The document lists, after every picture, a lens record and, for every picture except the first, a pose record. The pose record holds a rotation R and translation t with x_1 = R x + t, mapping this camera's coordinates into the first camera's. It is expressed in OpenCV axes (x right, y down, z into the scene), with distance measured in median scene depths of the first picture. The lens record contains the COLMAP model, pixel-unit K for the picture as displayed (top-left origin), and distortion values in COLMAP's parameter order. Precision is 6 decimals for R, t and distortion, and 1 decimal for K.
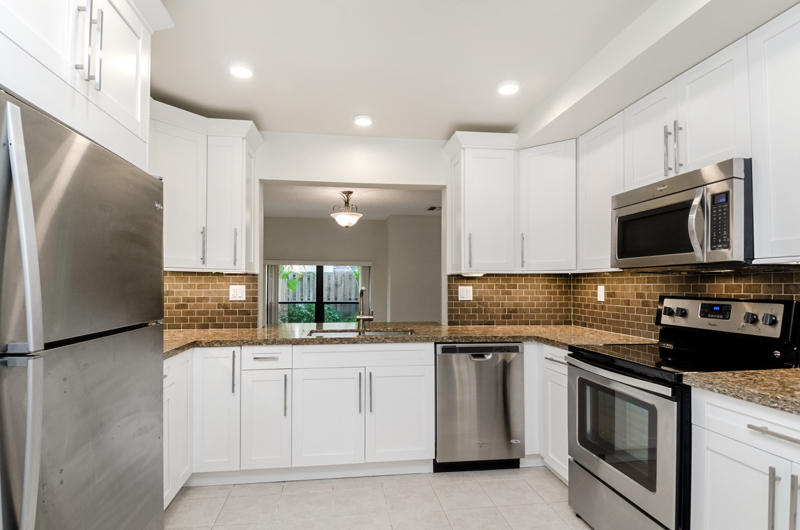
lens RADIAL K [[421.5, 0, 395.9], [0, 421.5, 275.3], [0, 0, 1]] dist [0.032710, -0.050669]
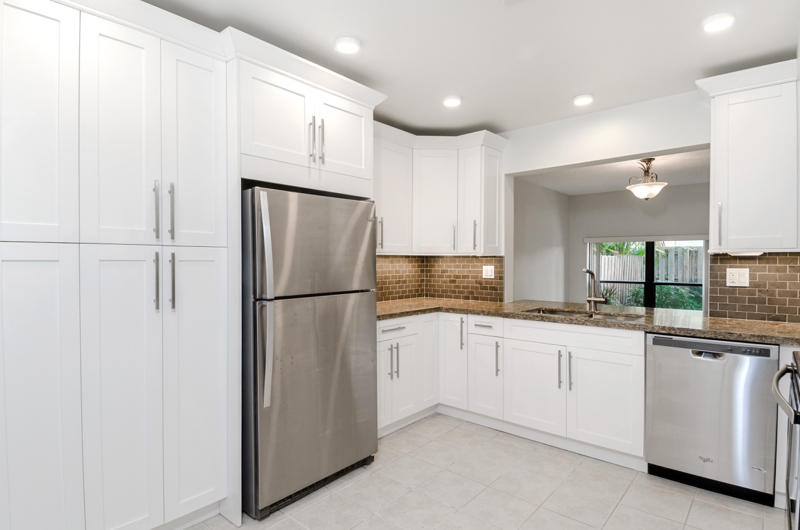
lens RADIAL K [[423.9, 0, 390.5], [0, 423.9, 268.0], [0, 0, 1]] dist [0.040311, -0.053286]
pose [[0.645973, 0.010003, -0.763294, 0.425526], [0.019754, 0.999360, 0.029815, -0.013145], [0.763104, -0.034338, 0.645363, 0.003621]]
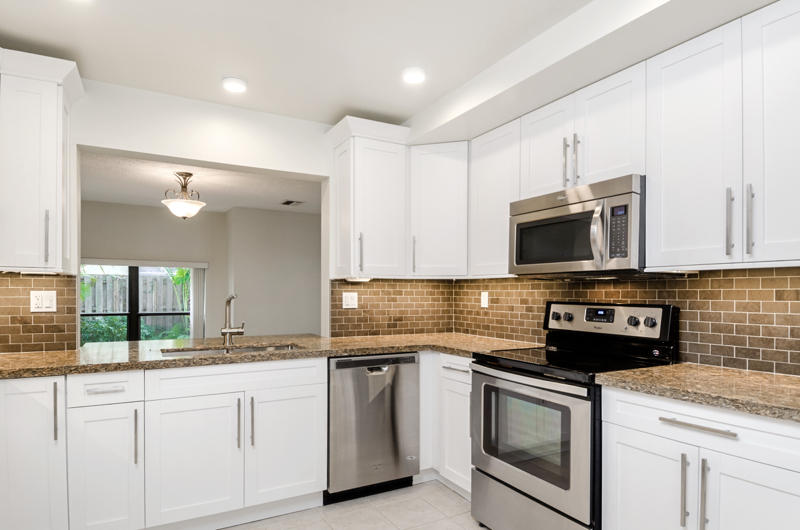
lens RADIAL K [[467.1, 0, 400.0], [0, 467.1, 291.7], [0, 0, 1]] dist [0.047129, -0.067290]
pose [[0.929834, 0.001831, 0.367975, -0.122734], [-0.009958, 0.999747, 0.020187, 0.003861], [-0.367845, -0.022435, 0.929616, 0.050558]]
